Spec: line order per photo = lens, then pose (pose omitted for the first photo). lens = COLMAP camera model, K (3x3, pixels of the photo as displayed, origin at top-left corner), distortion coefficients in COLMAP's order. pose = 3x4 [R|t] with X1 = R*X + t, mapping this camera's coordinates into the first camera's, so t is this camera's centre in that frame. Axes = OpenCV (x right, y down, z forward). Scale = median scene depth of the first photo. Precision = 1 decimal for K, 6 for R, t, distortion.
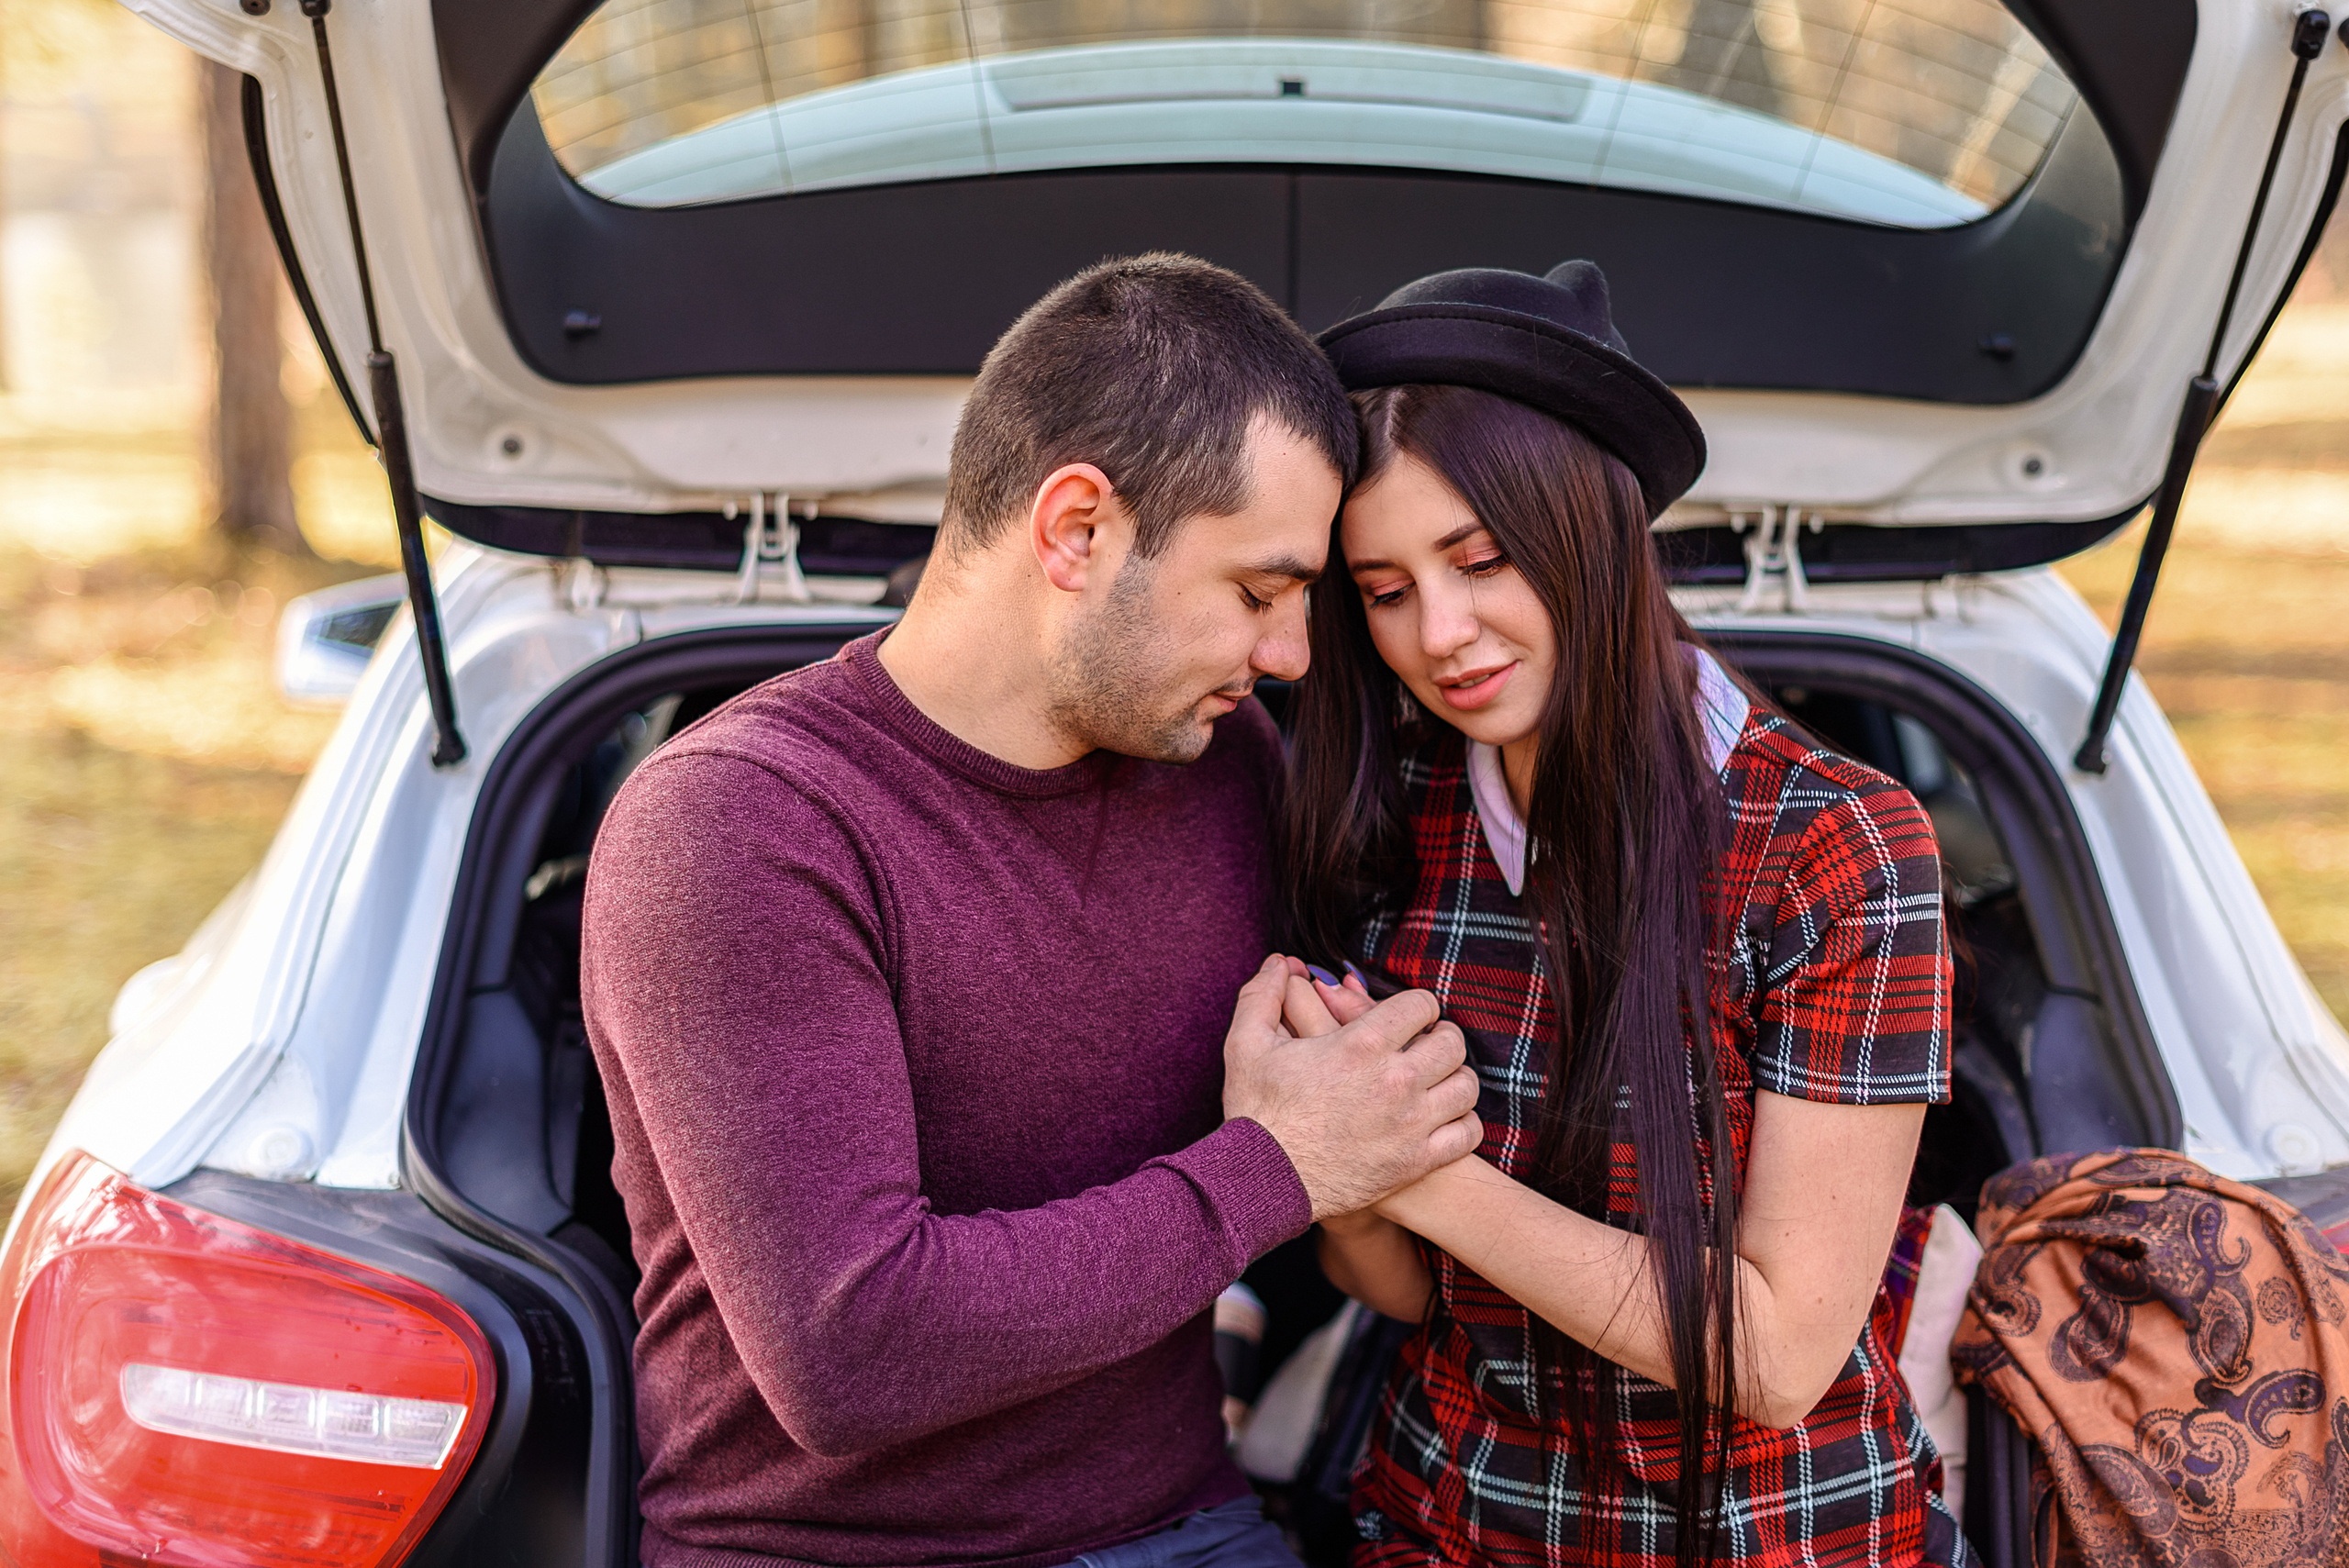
lens RADIAL K [[3759.7, 0, 1174.5], [0, 3759.7, 784.0], [0, 0, 1]] dist [-0.002912, -0.130880]
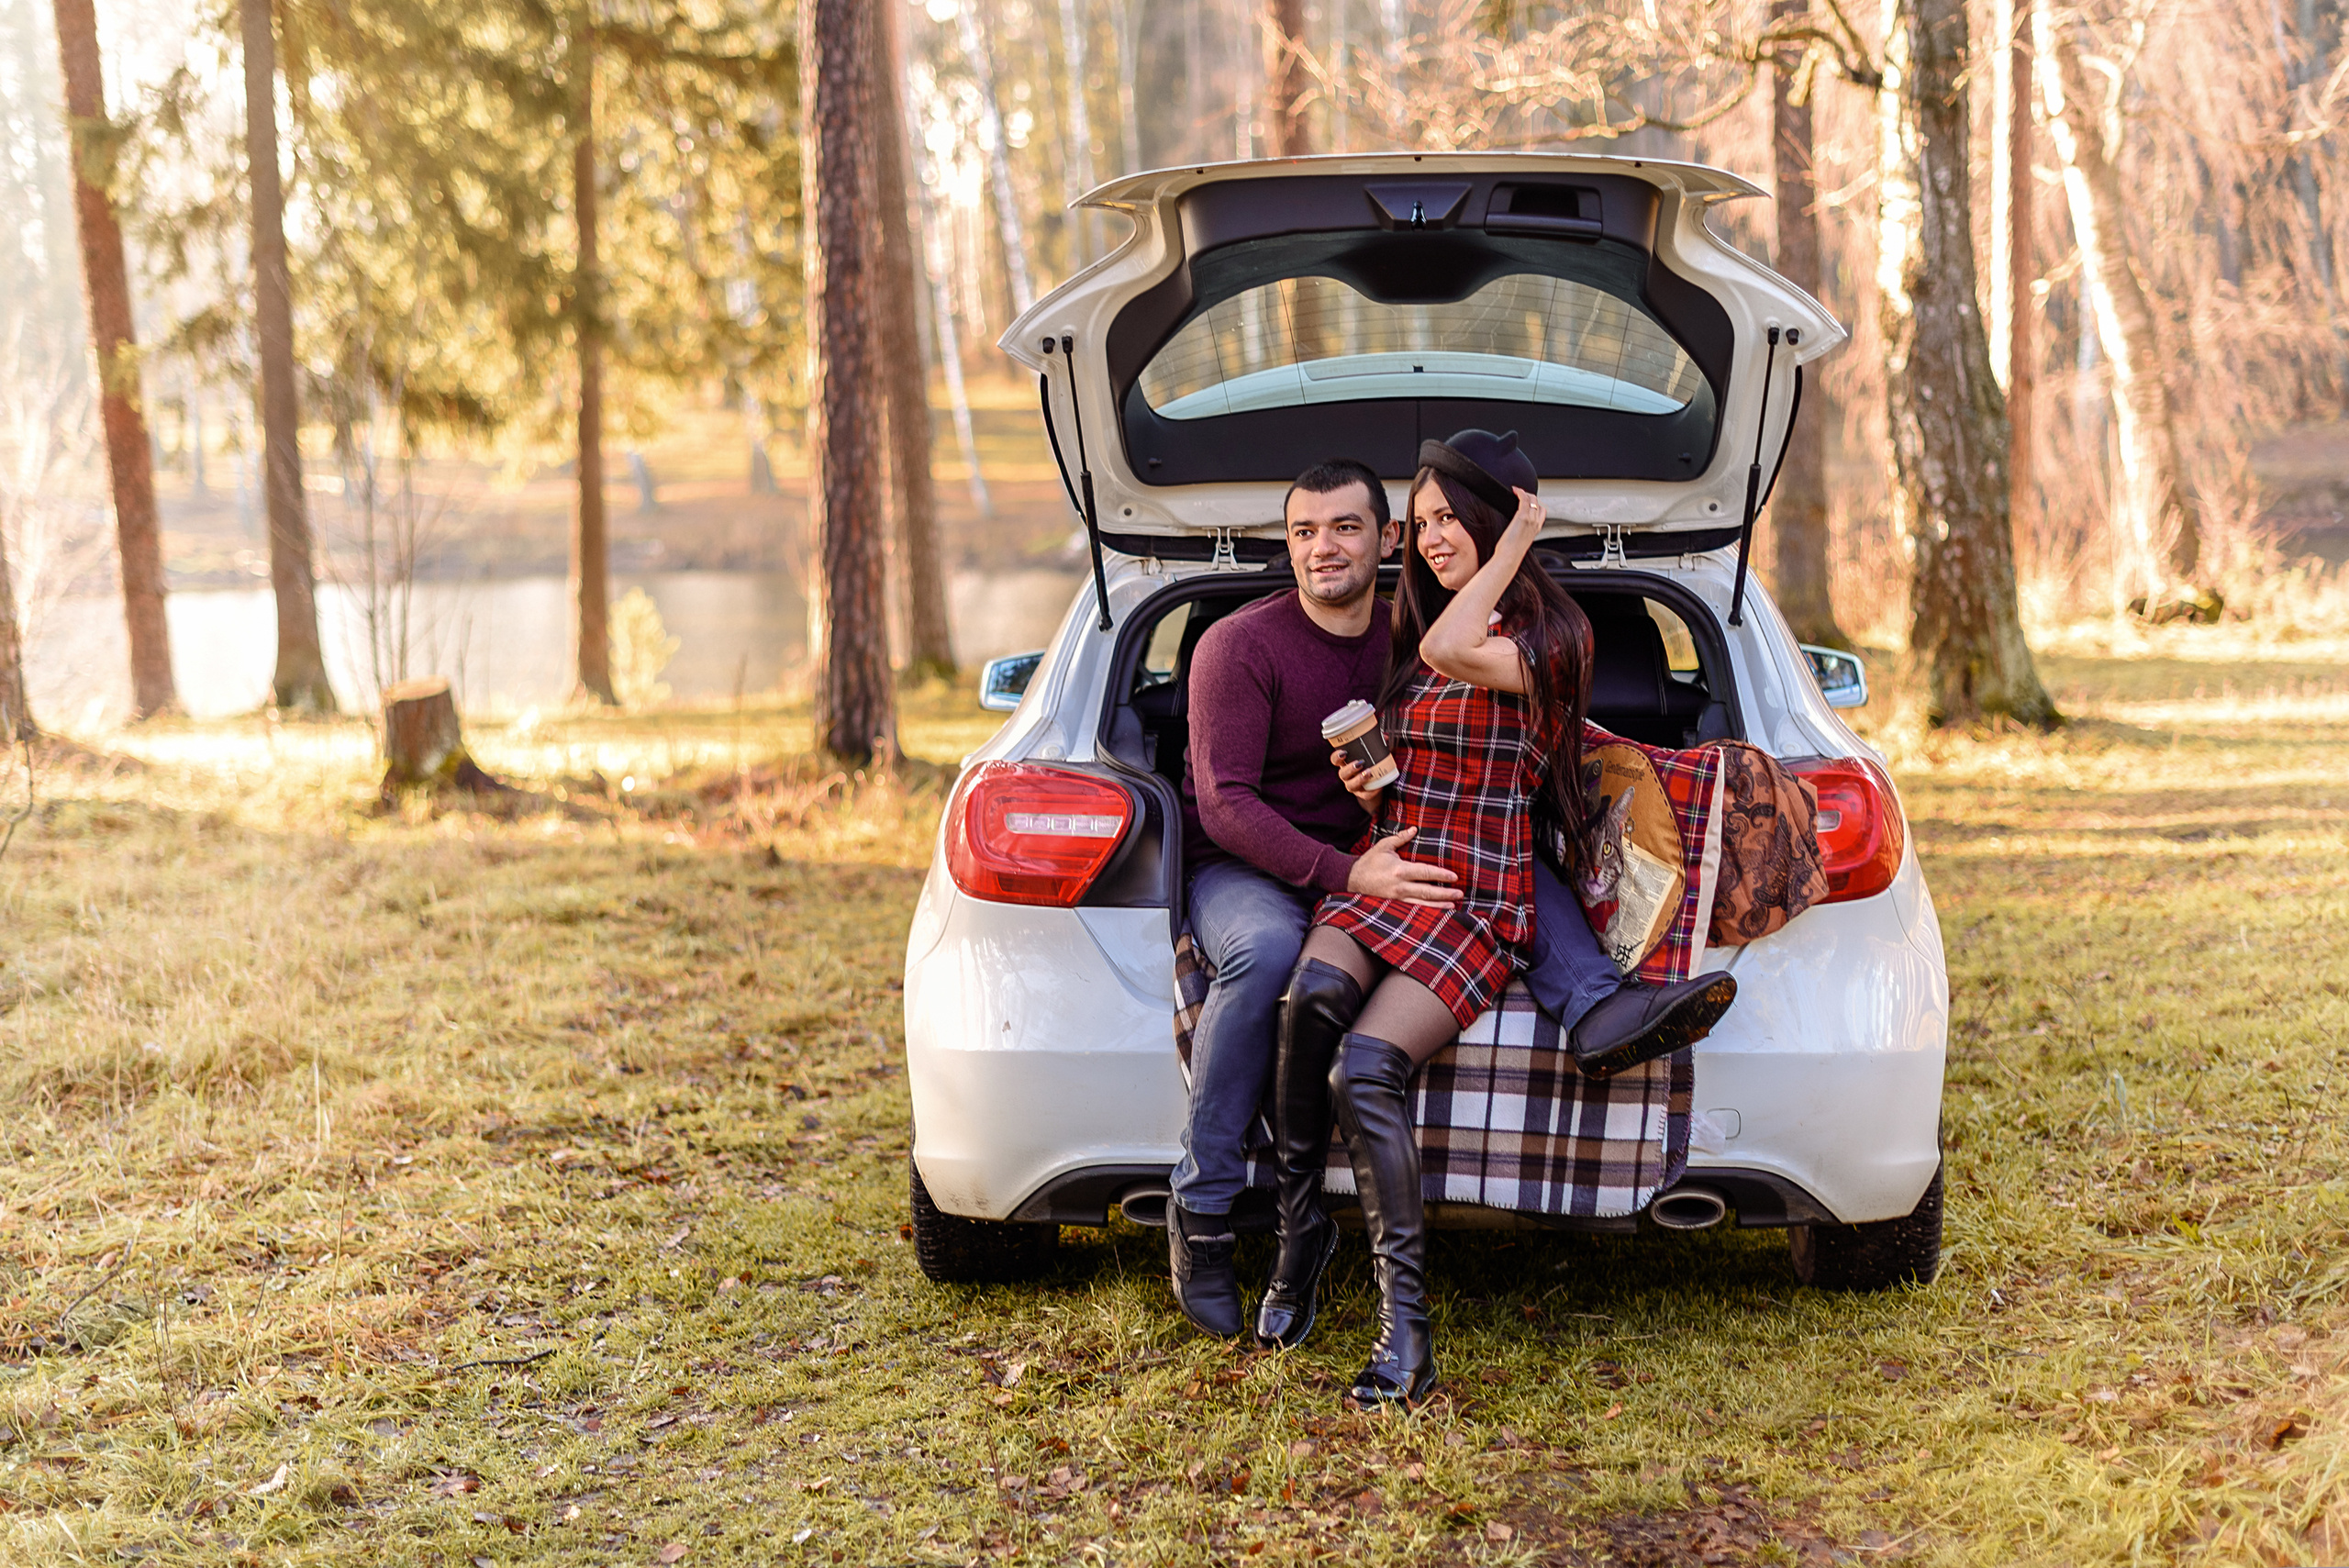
lens RADIAL K [[3759.7, 0, 1174.5], [0, 3759.7, 784.0], [0, 0, 1]] dist [-0.002912, -0.130880]
pose [[0.992738, -0.020787, -0.118484, 0.169680], [0.009062, 0.995081, -0.098653, 0.366266], [0.119952, 0.096863, 0.988043, -1.619157]]
